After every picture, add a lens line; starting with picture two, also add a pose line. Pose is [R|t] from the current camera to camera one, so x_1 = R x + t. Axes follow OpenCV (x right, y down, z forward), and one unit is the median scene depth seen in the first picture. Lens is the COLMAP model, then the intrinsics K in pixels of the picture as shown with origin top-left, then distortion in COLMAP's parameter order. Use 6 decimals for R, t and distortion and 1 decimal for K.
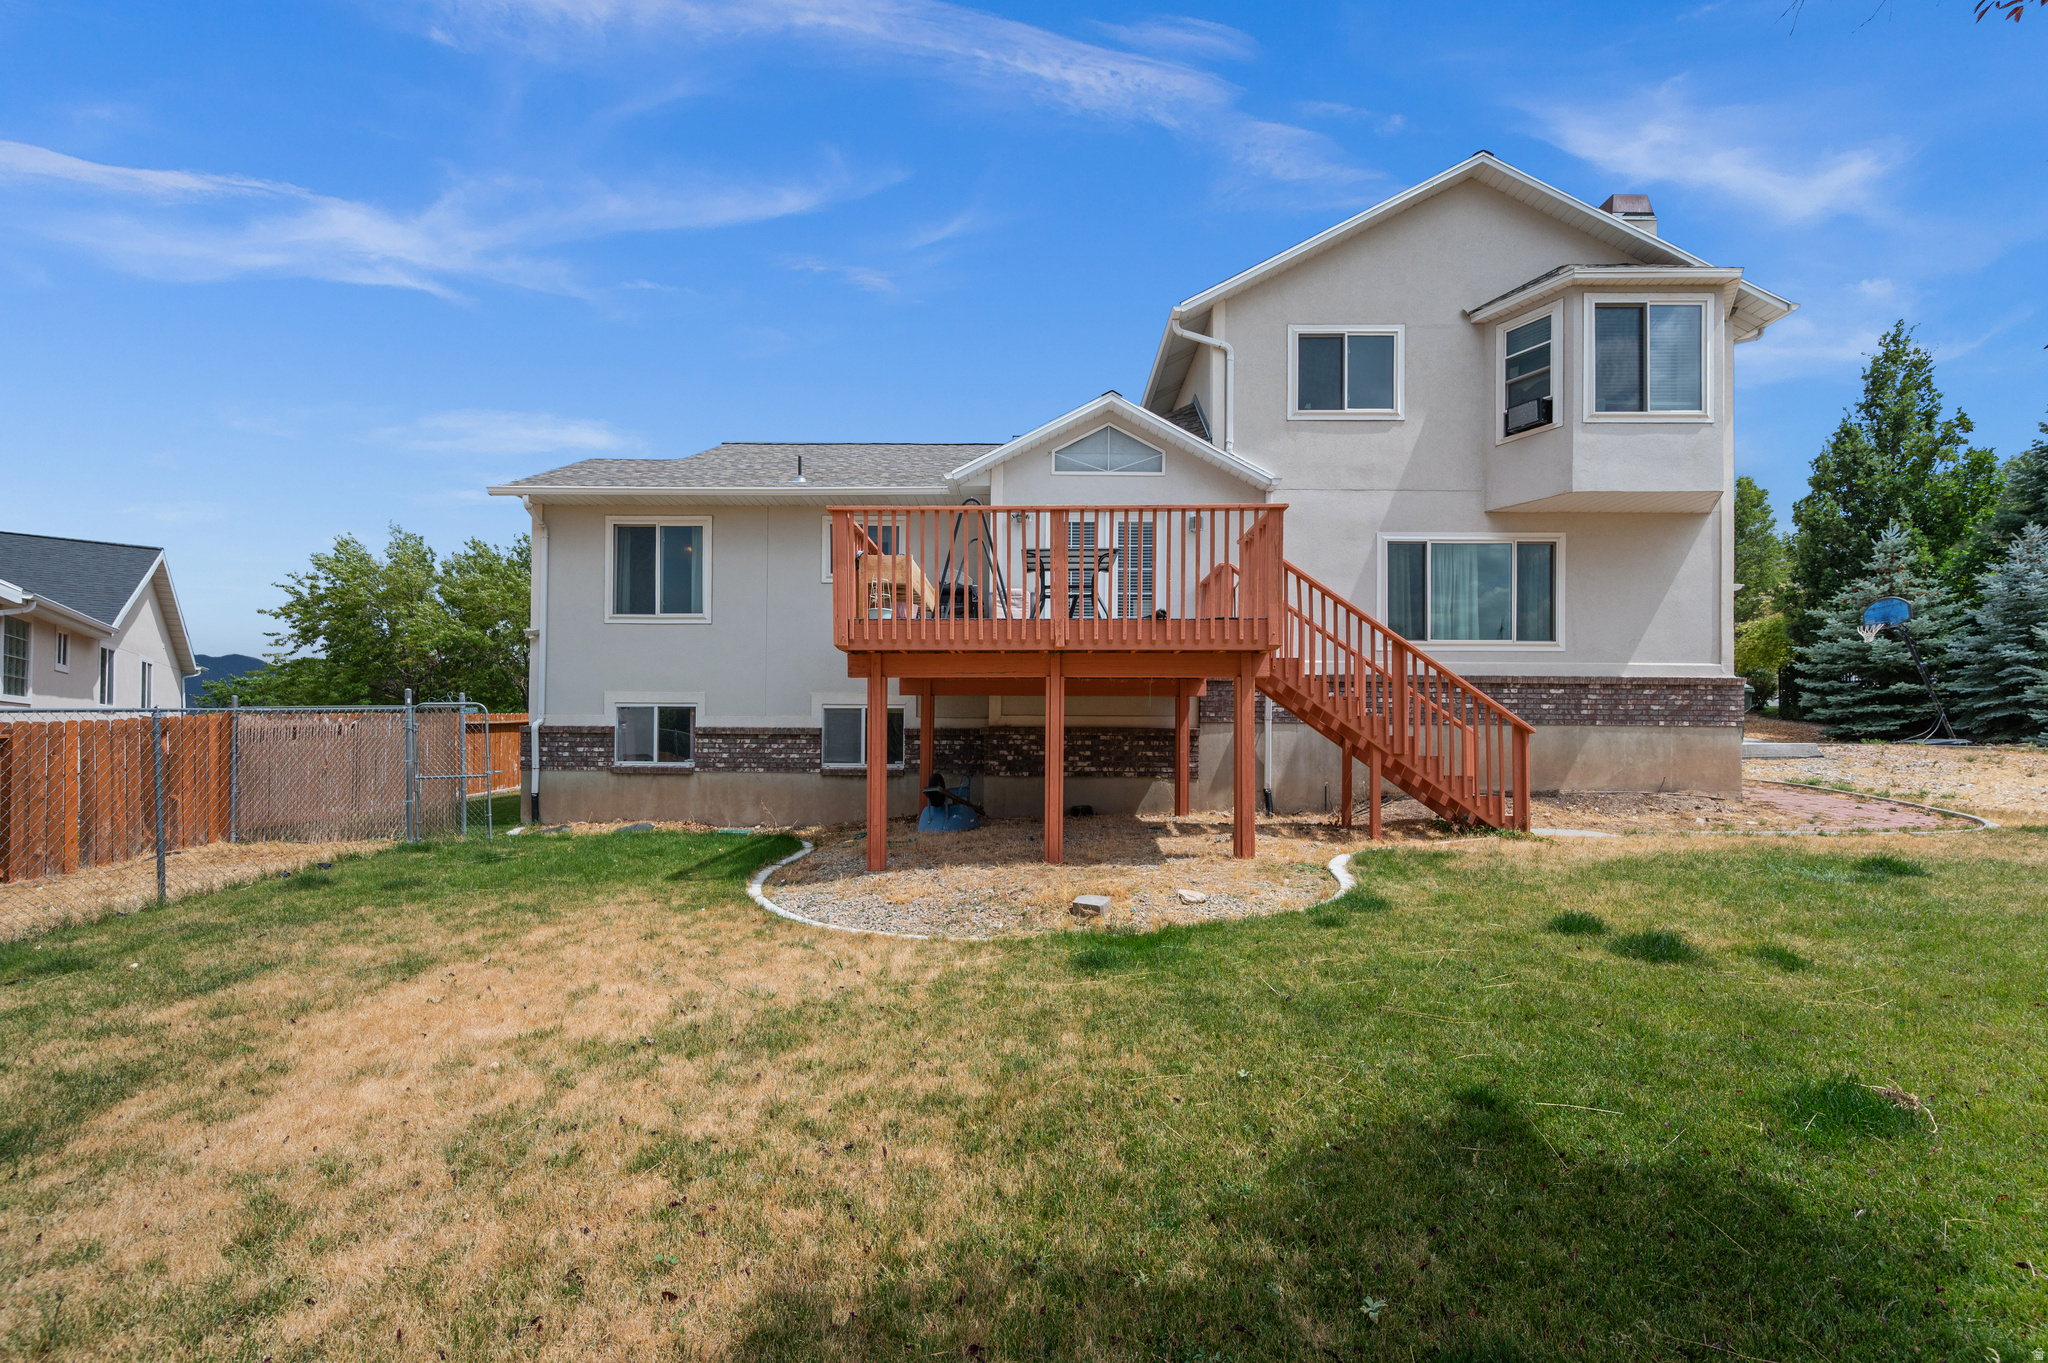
lens RADIAL K [[812.3, 0, 1028.8], [0, 812.3, 705.2], [0, 0, 1]] dist [-0.000025, -0.000048]
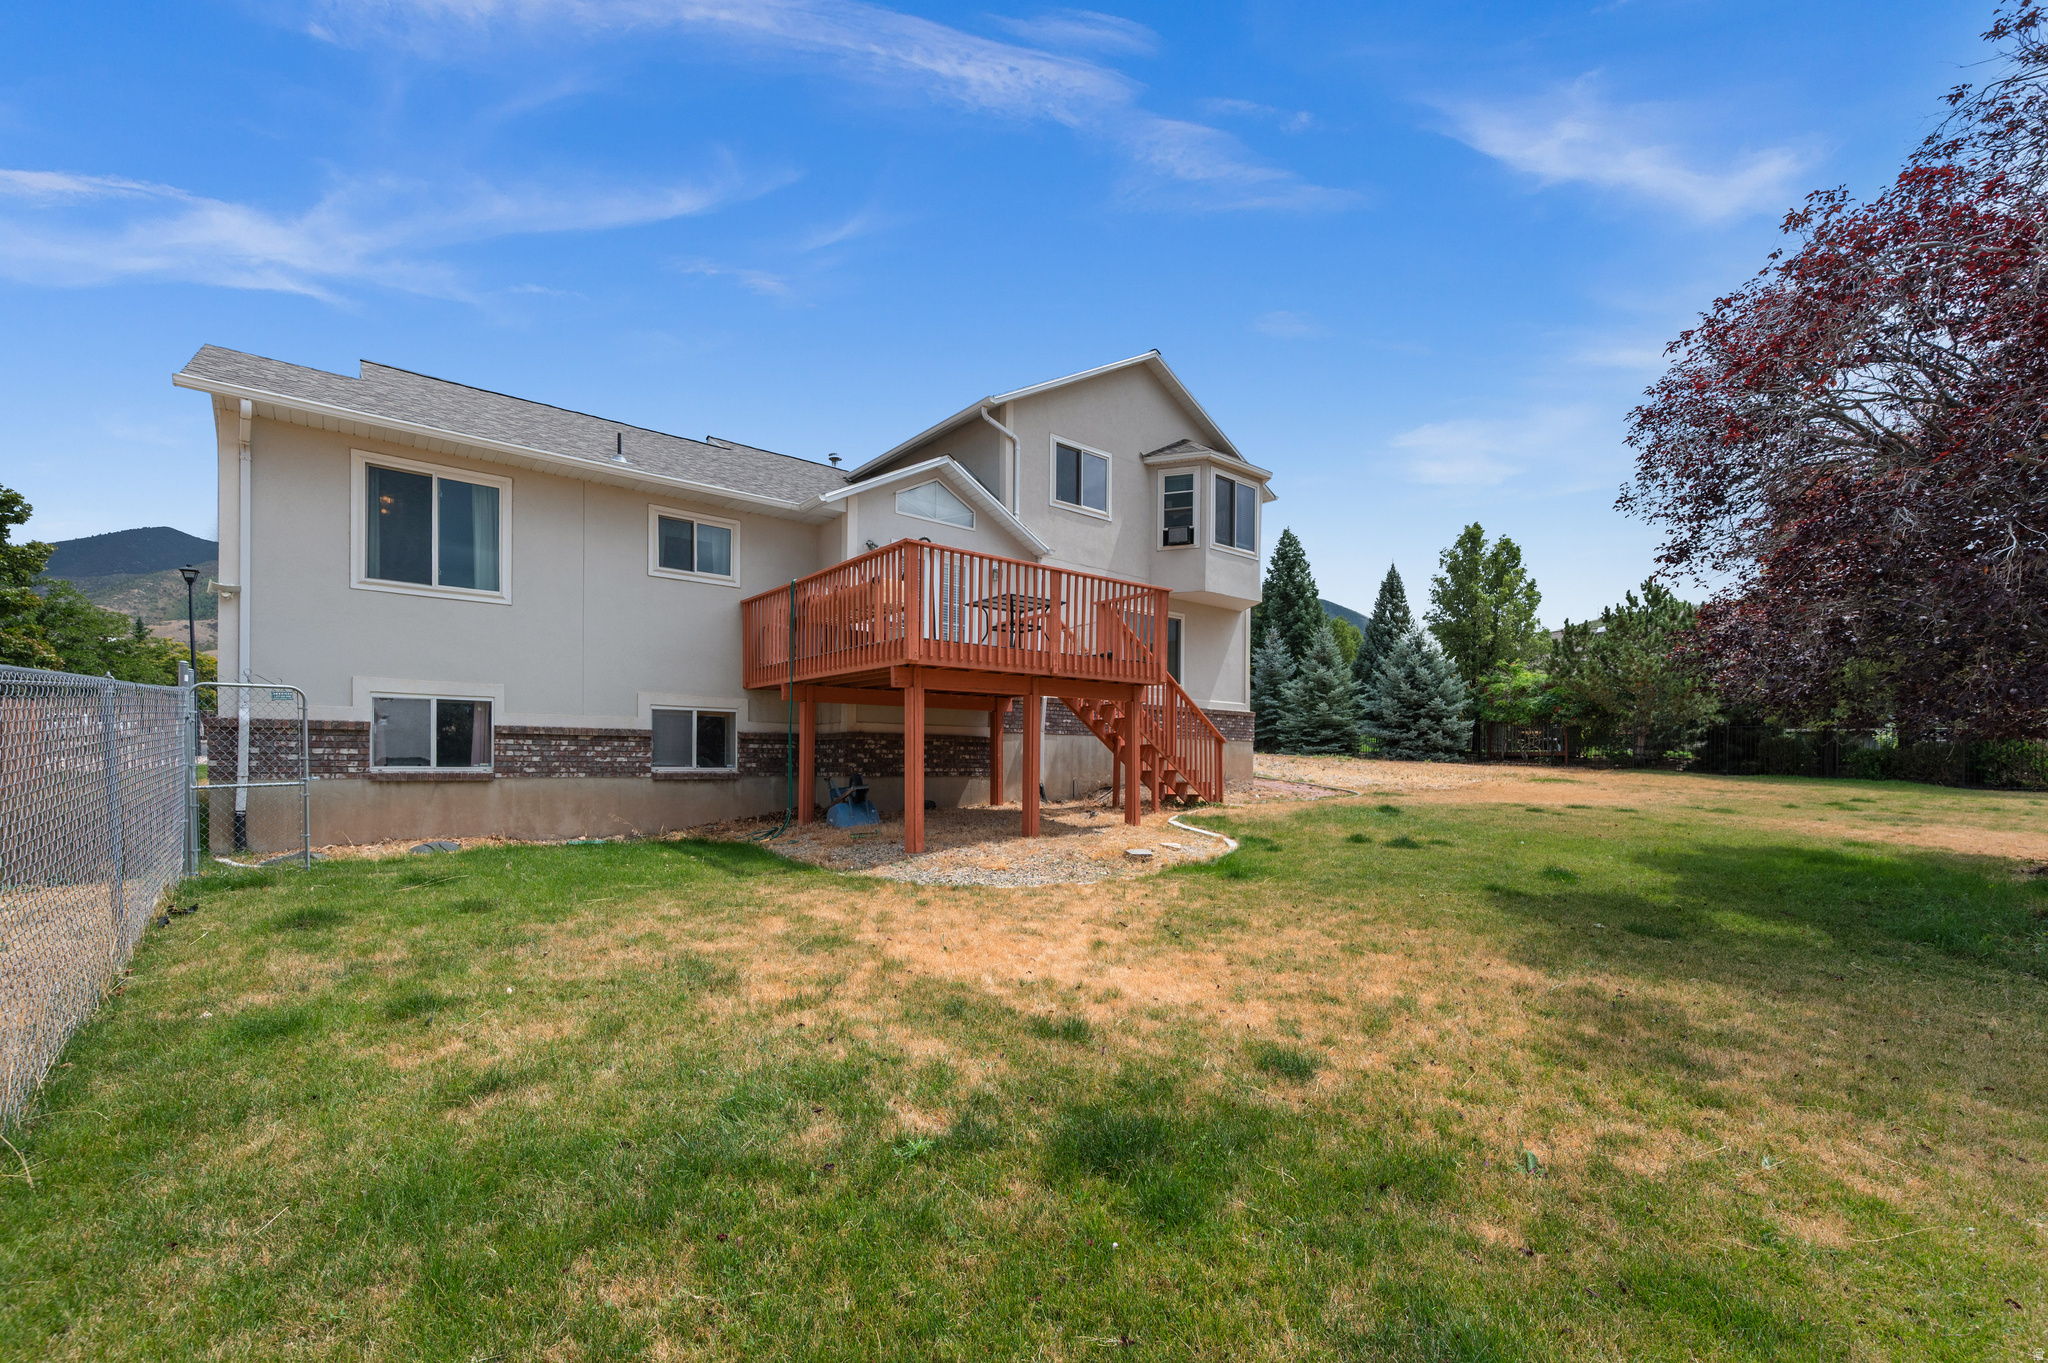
lens RADIAL K [[801.3, 0, 1030.7], [0, 801.3, 719.1], [0, 0, 1]] dist [0.010047, -0.000044]
pose [[0.779631, 0.031121, 0.625465, -0.506910], [-0.034025, 0.999394, -0.007314, 0.007483], [-0.625314, -0.015580, 0.780218, -0.005669]]
